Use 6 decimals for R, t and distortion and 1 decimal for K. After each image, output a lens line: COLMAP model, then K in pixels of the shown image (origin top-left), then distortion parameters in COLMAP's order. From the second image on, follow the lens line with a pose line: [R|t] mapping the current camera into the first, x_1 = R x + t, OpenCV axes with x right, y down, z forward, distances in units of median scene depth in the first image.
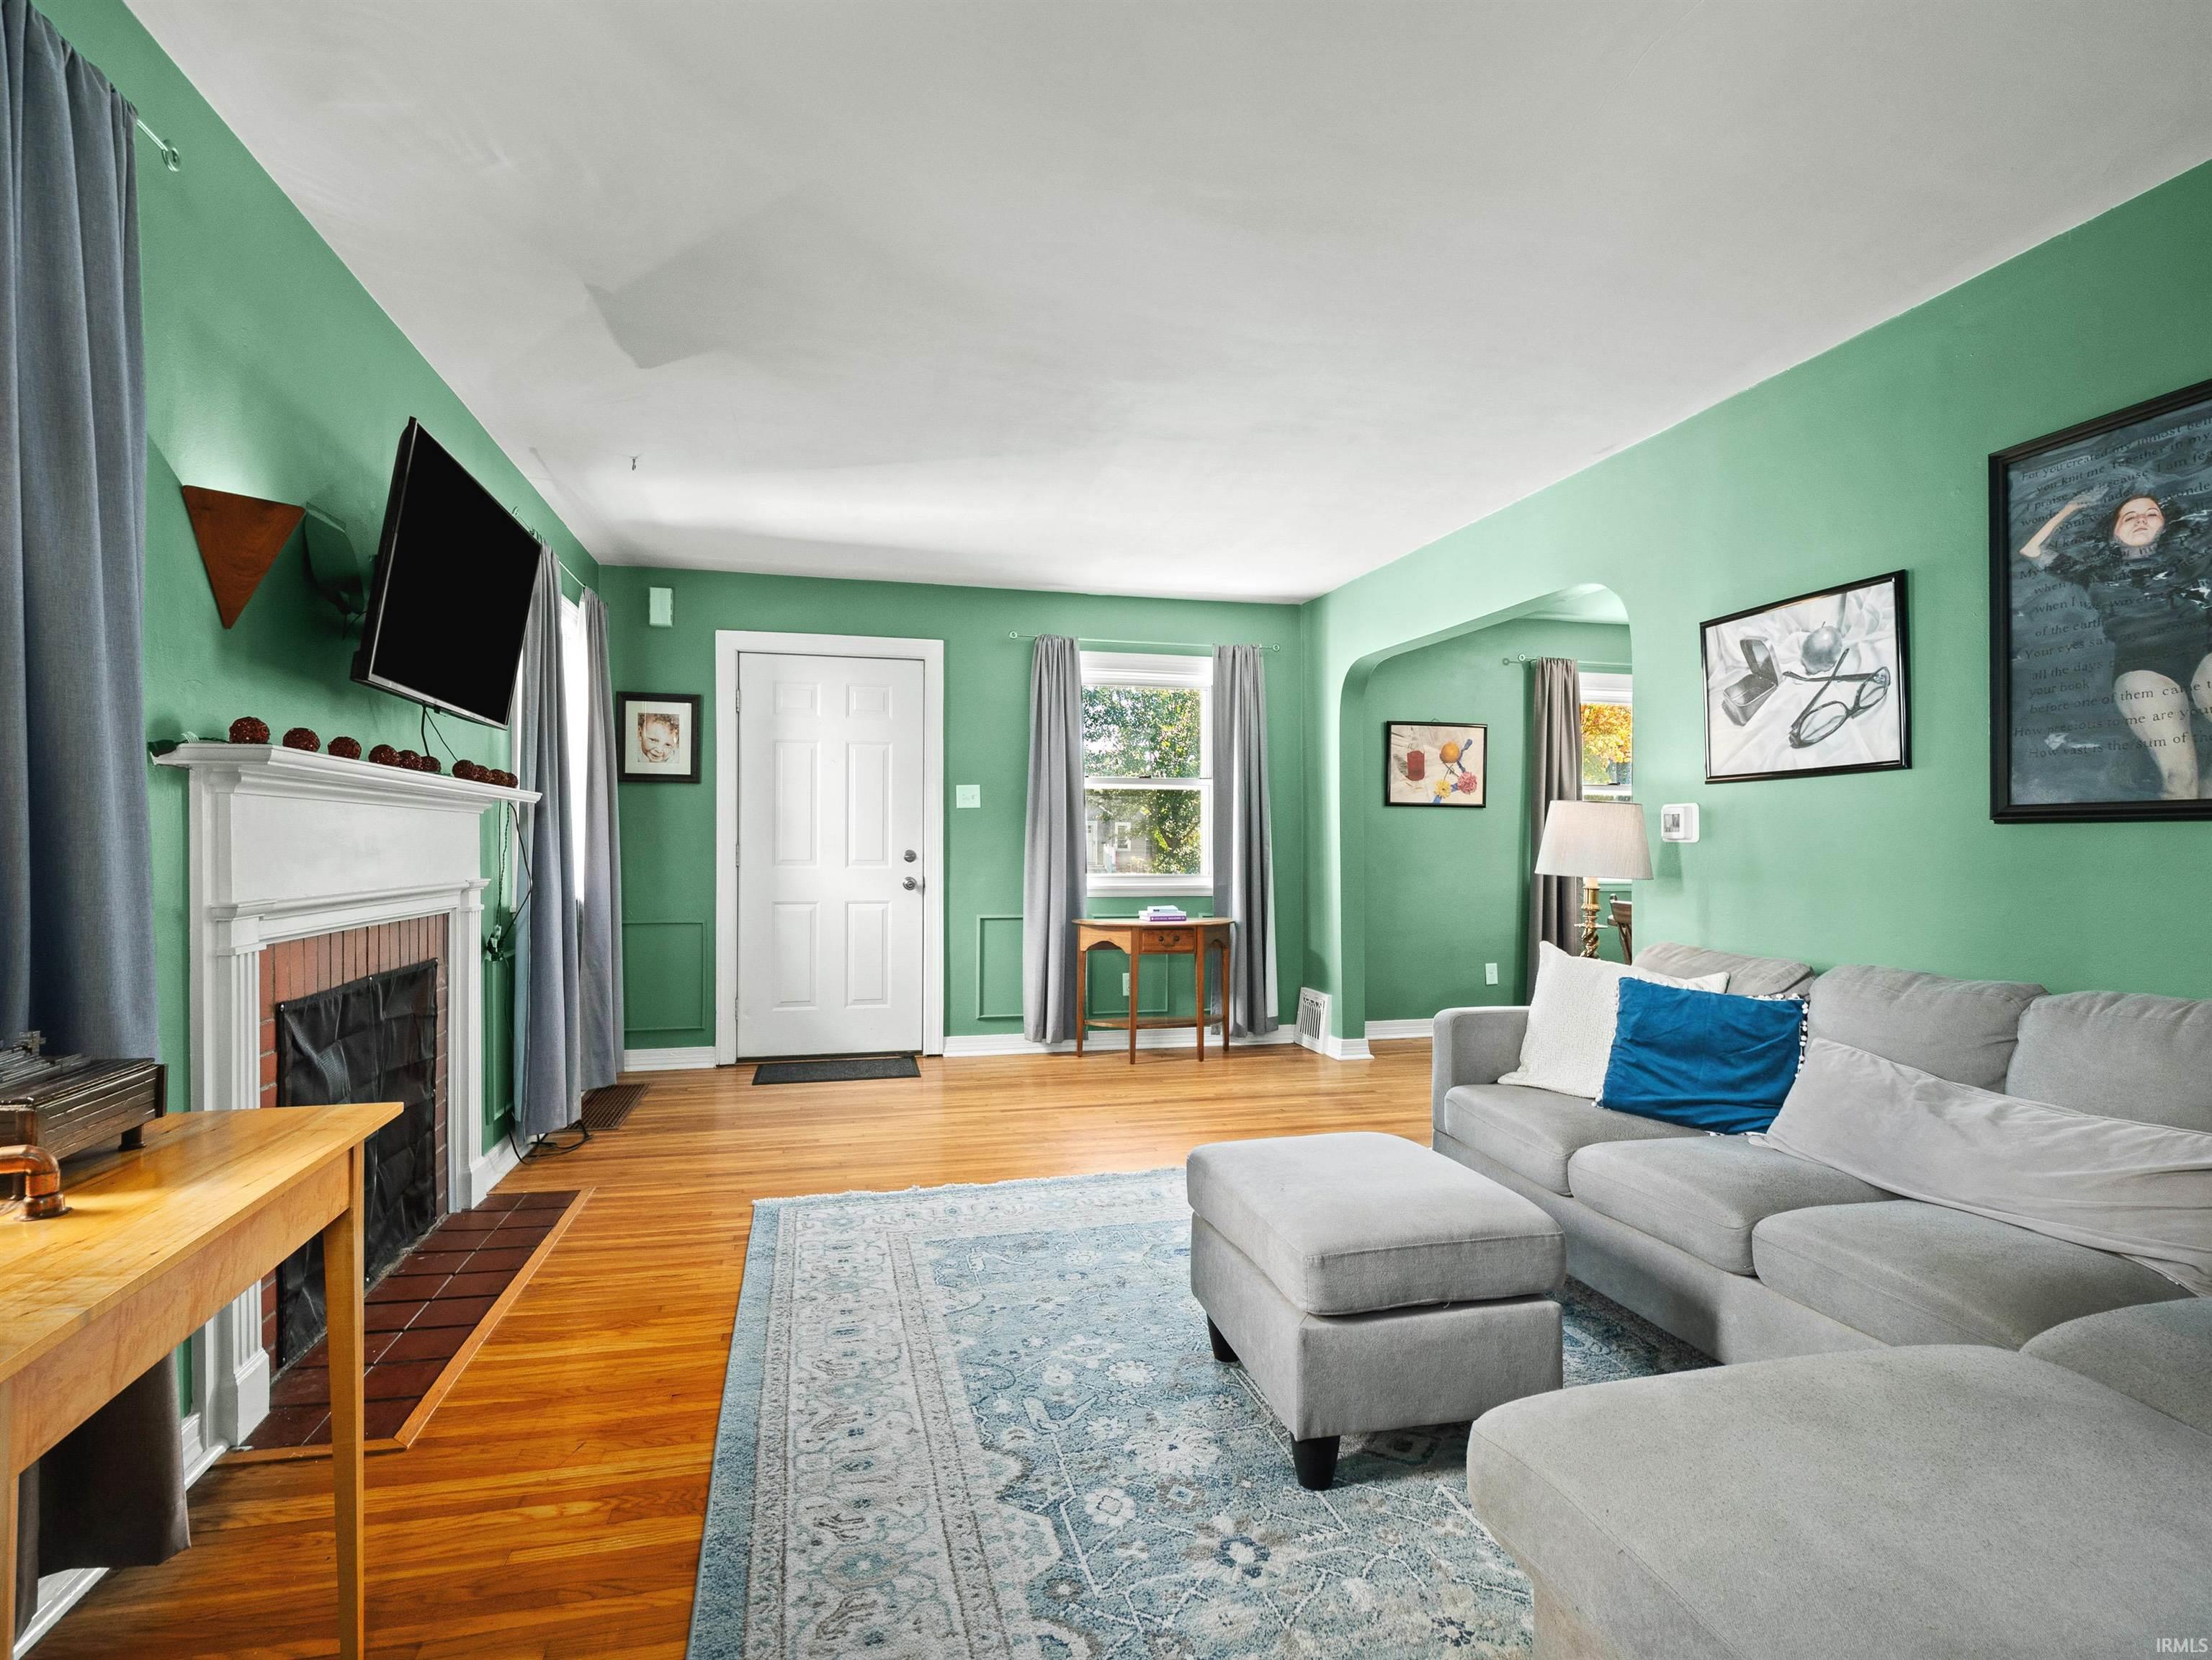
lens RADIAL K [[1097.5, 0, 1102.8], [0, 1097.5, 837.3], [0, 0, 1]] dist [-0.002706, 0.000568]
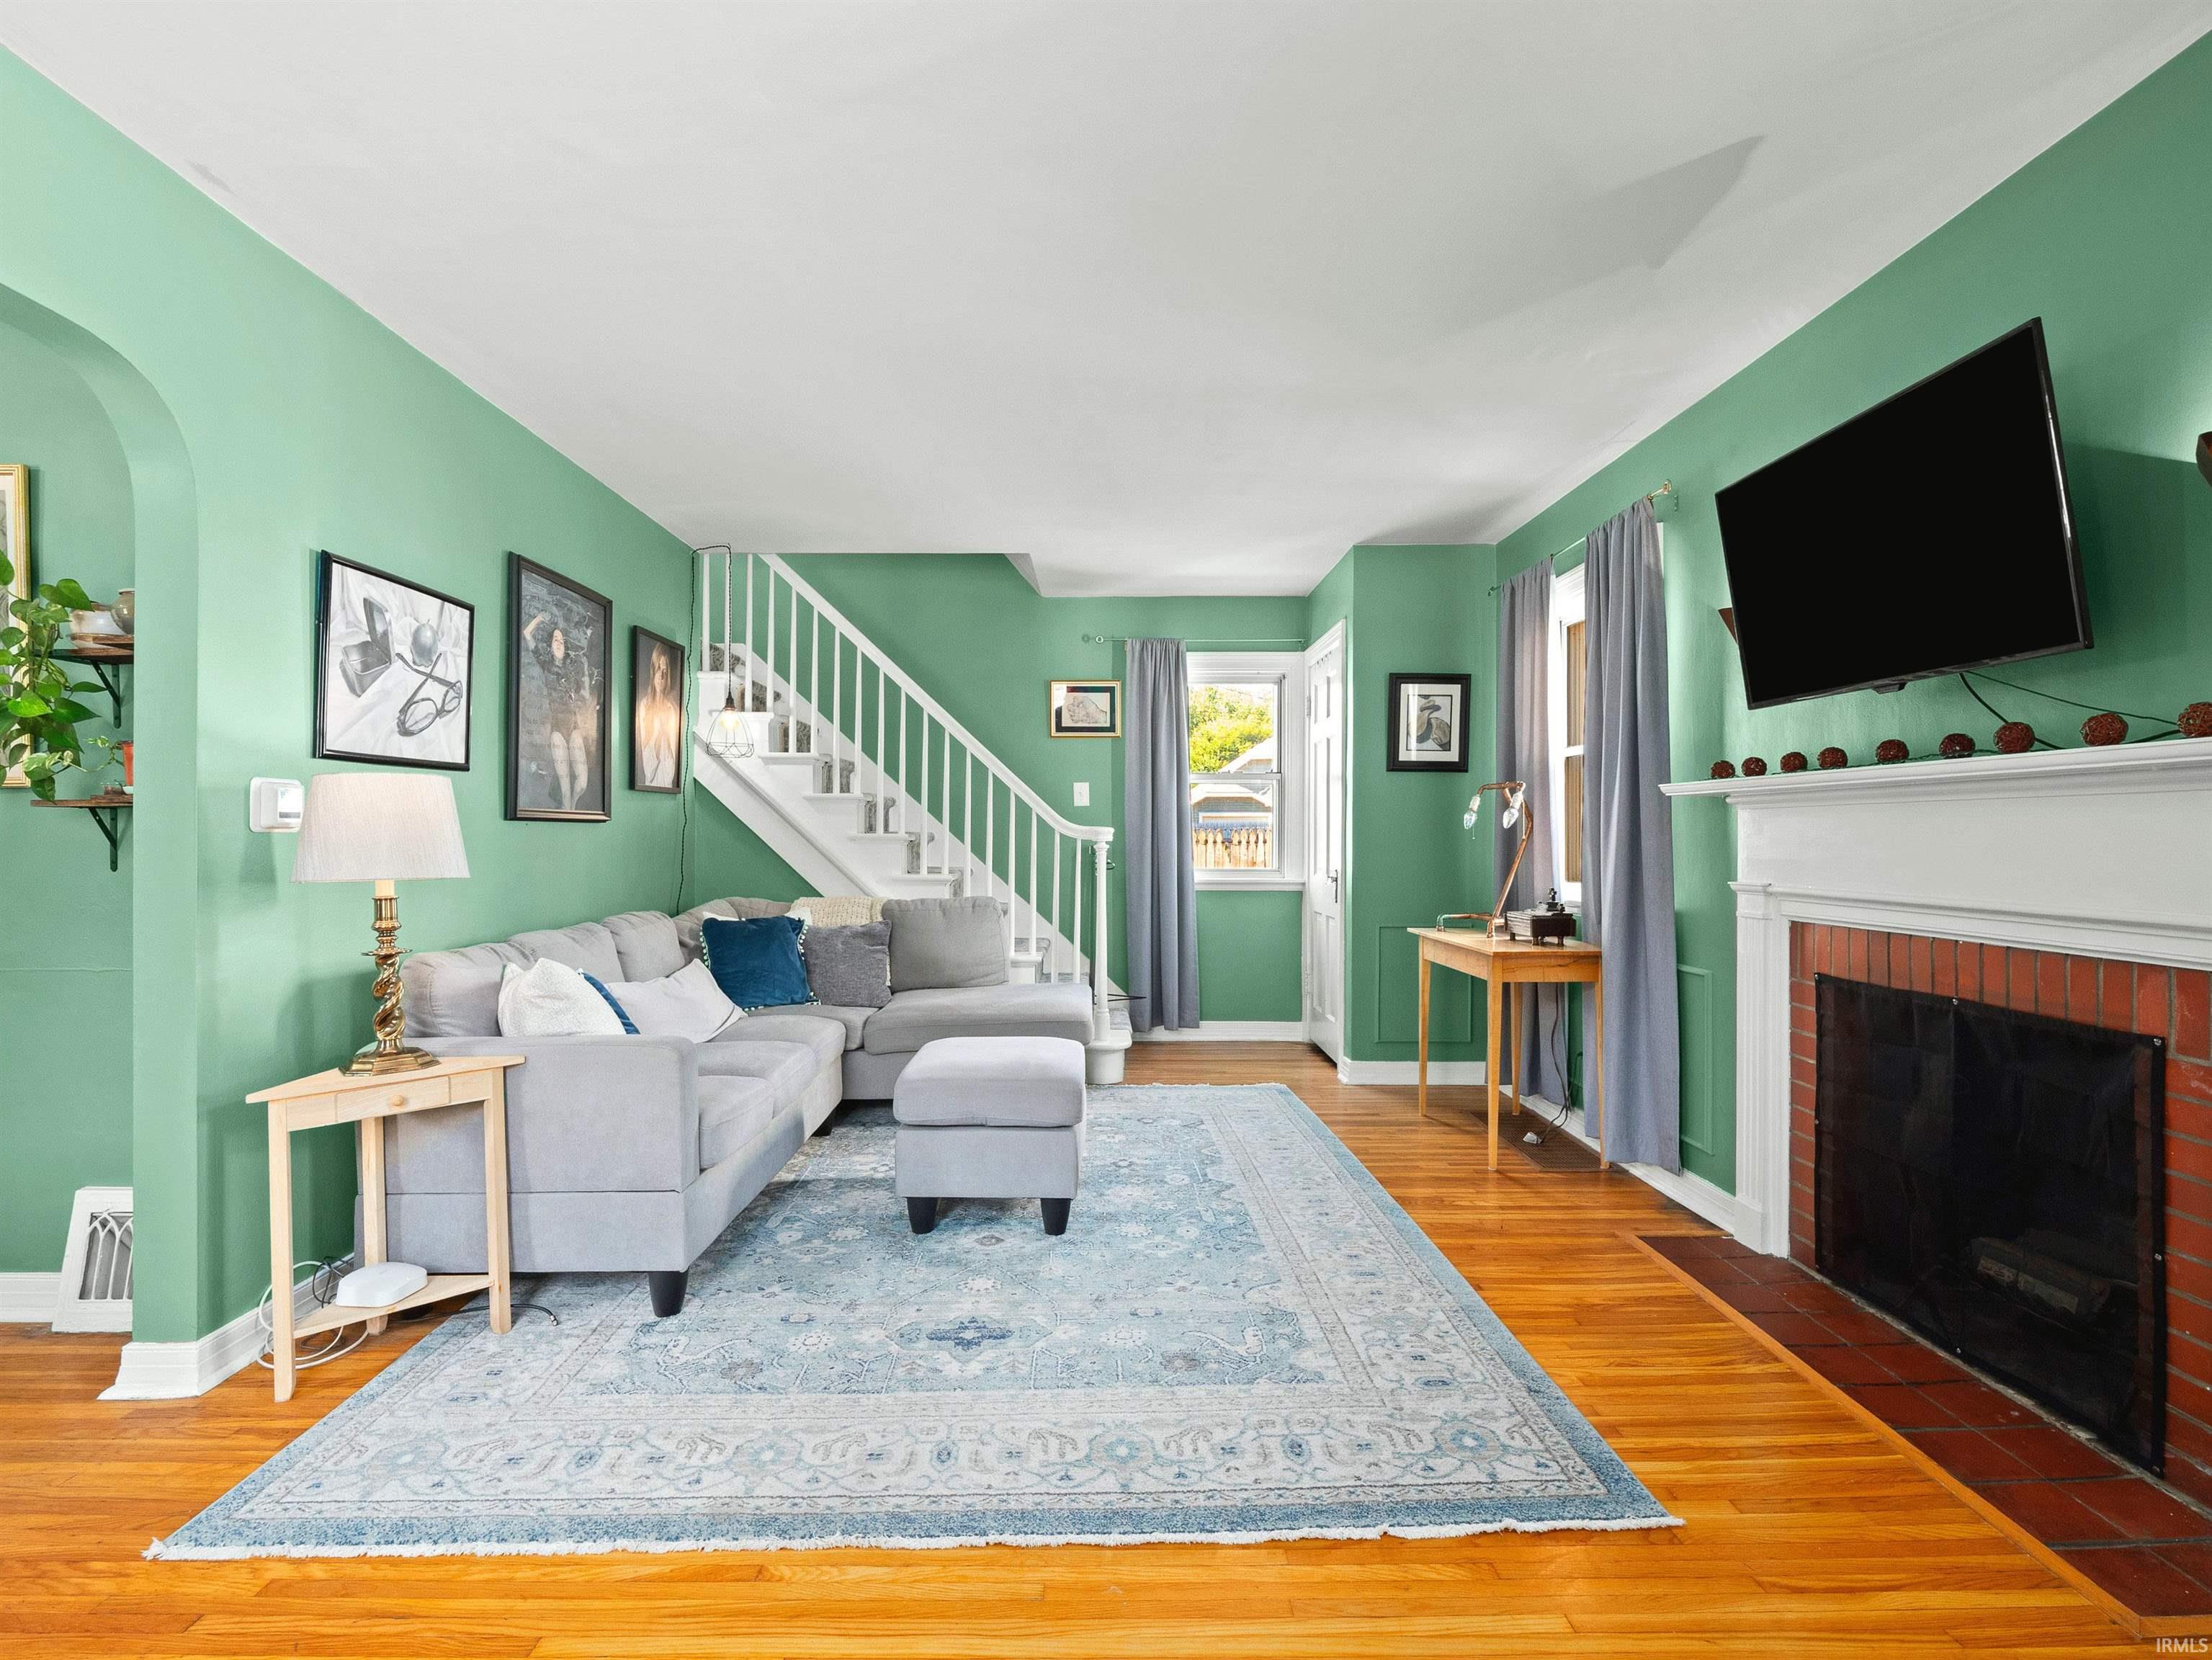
lens RADIAL K [[1089.1, 0, 1099.6], [0, 1089.1, 824.6], [0, 0, 1]] dist [-0.005215, -0.001637]
pose [[-0.972627, -0.003475, 0.232344, -0.184601], [-0.007393, 0.999845, -0.015998, 0.007685], [-0.232252, -0.017278, -0.972502, 1.763208]]
